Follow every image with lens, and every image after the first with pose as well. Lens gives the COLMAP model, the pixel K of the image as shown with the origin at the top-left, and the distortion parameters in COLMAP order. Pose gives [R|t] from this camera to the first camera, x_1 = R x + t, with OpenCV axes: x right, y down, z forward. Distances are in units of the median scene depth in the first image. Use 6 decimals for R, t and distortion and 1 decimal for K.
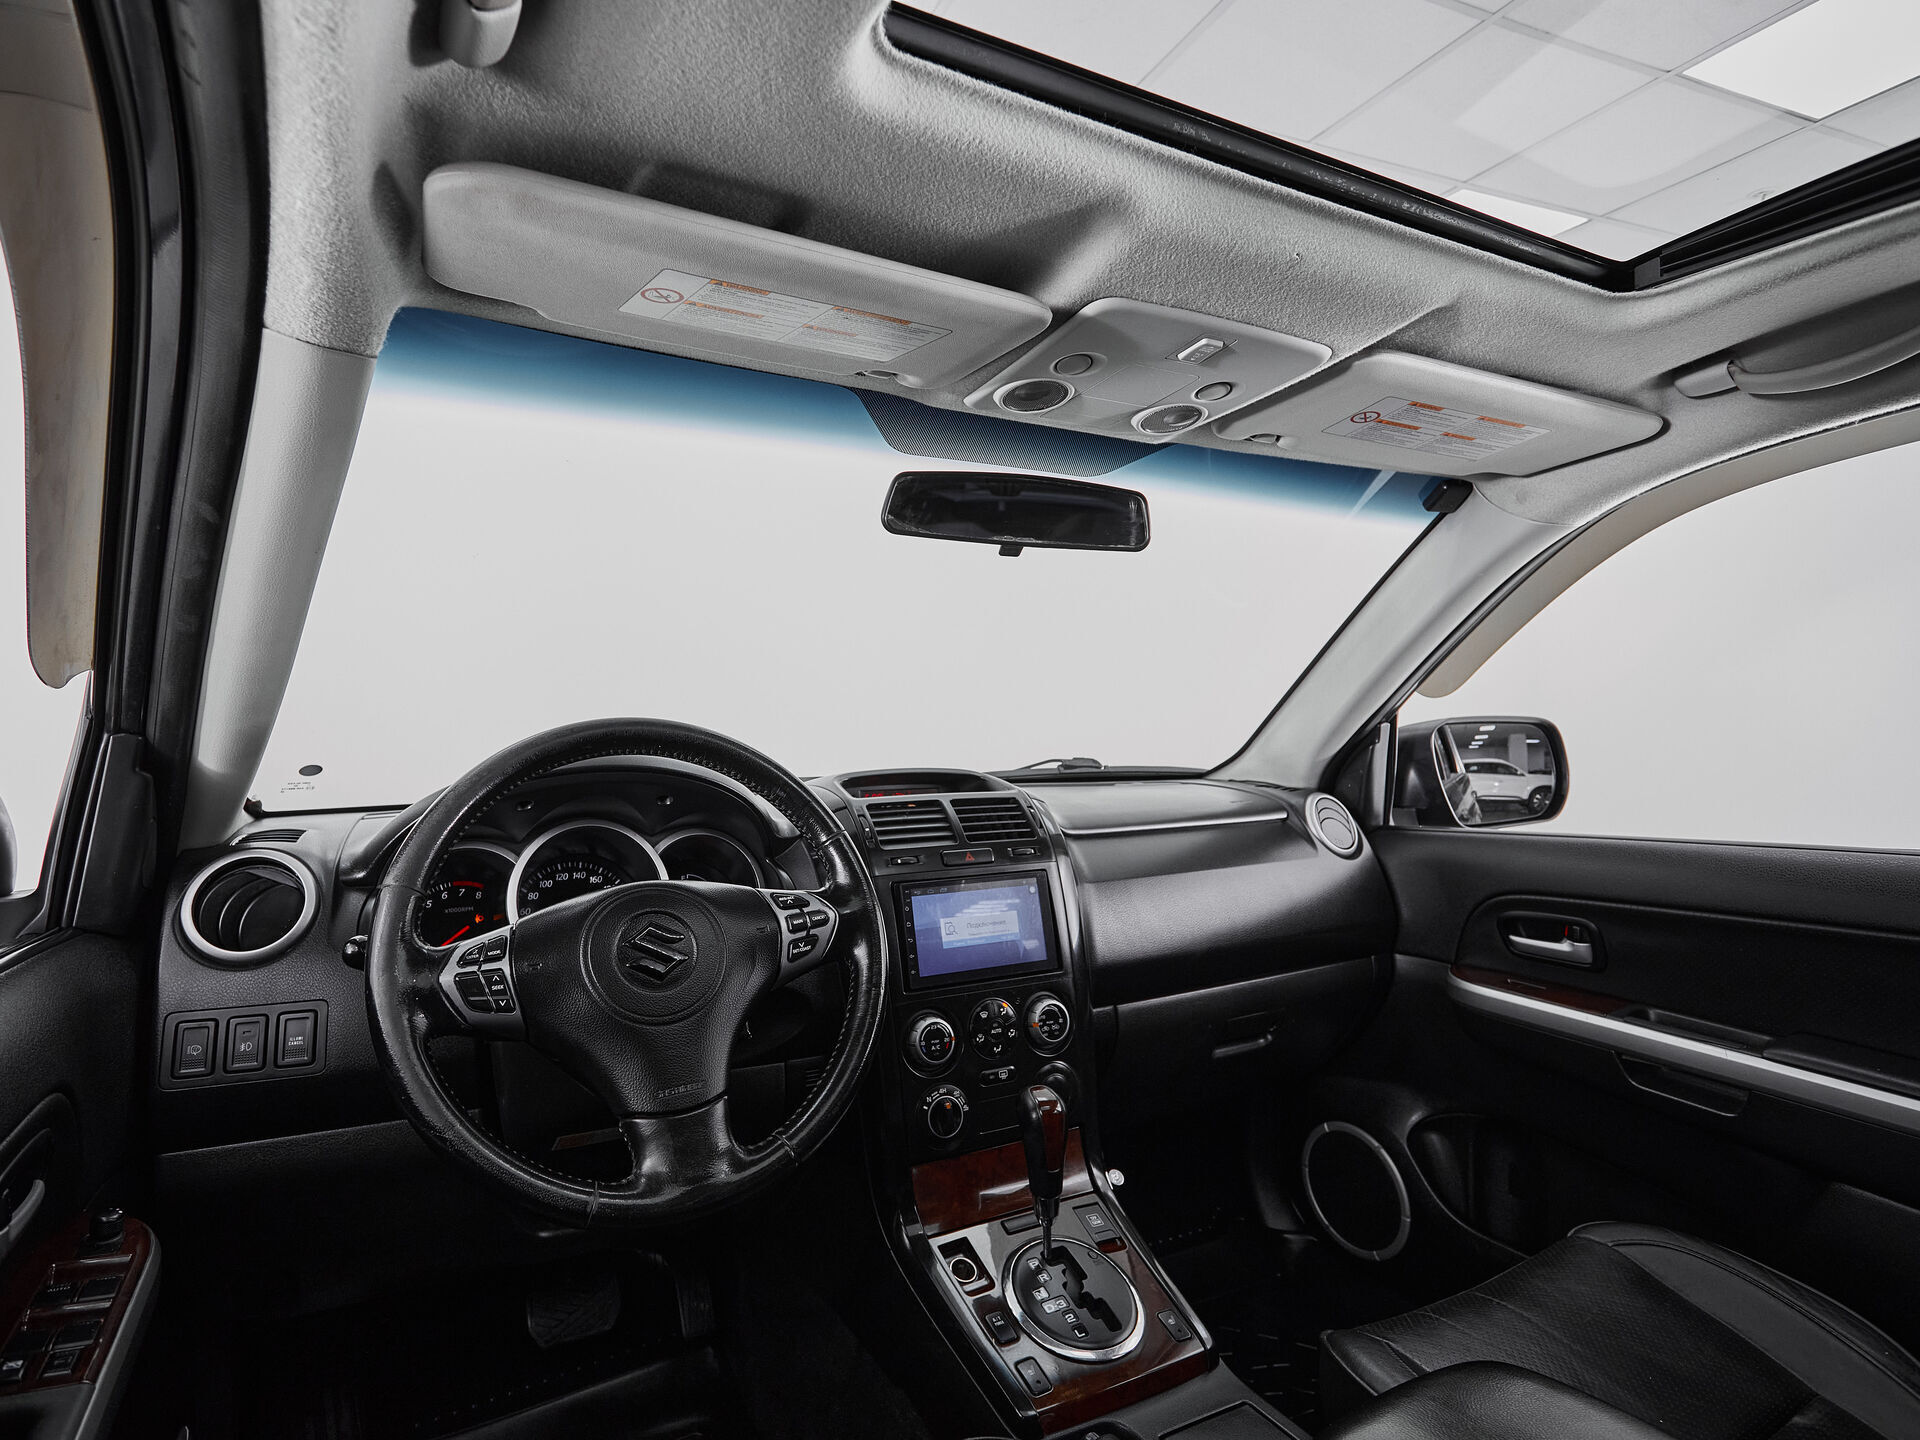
lens RADIAL K [[1027.9, 0, 906.0], [0, 1027.9, 709.1], [0, 0, 1]] dist [-0.009084, 0.002913]
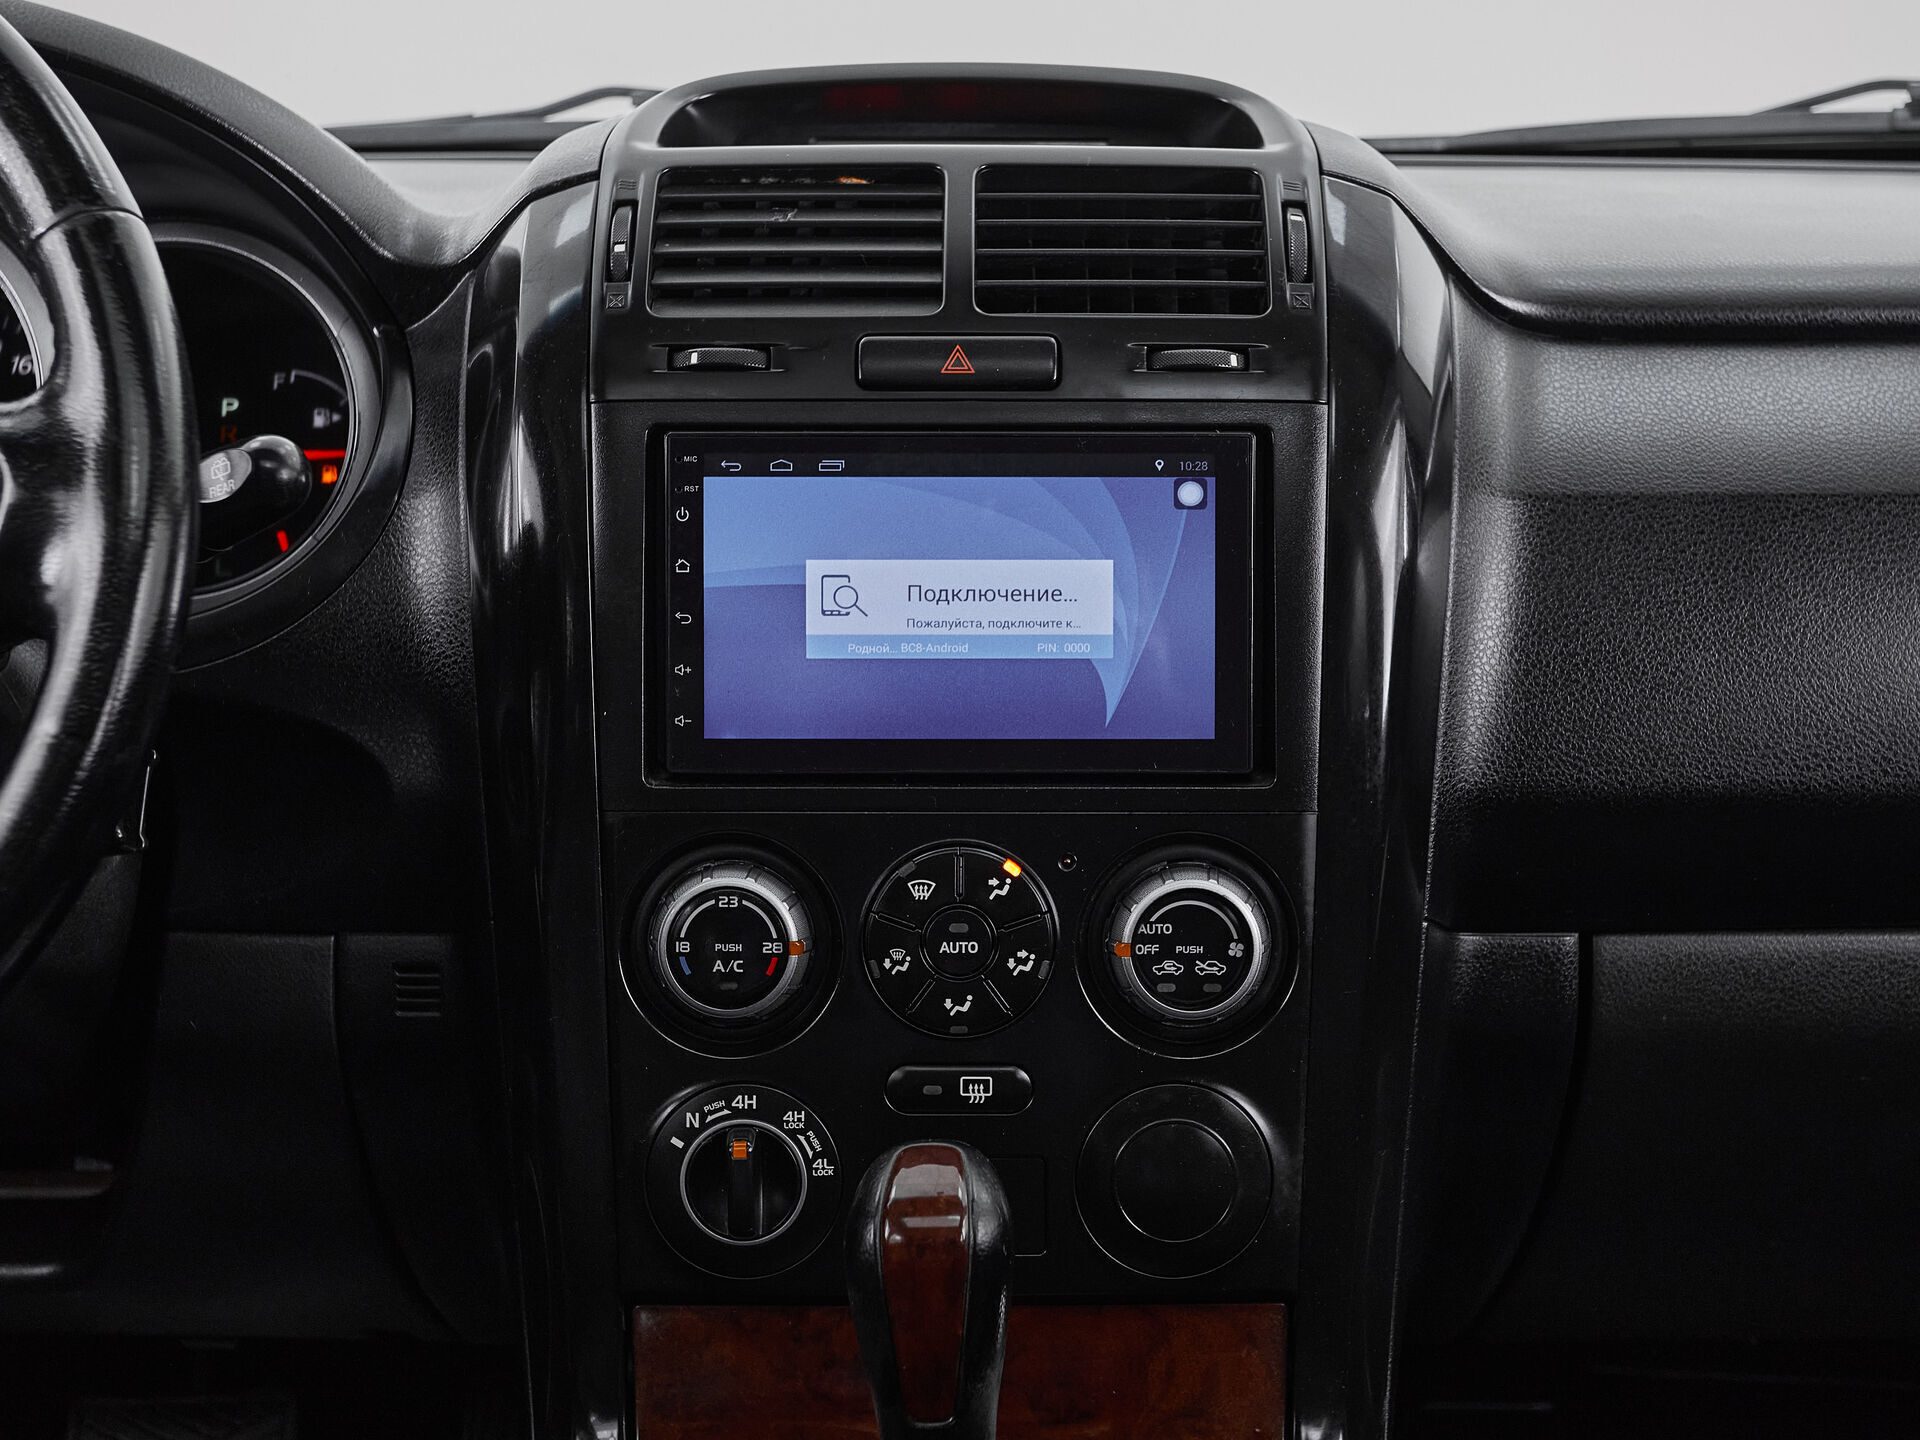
lens RADIAL K [[2714.7, 0, 1006.9], [0, 2714.7, 702.1], [0, 0, 1]] dist [0.034737, 0.000000]
pose [[0.891694, 0.116383, -0.437421, 0.440034], [-0.005573, 0.969129, 0.246492, 0.050819], [0.452605, -0.217358, 0.864815, 0.344227]]
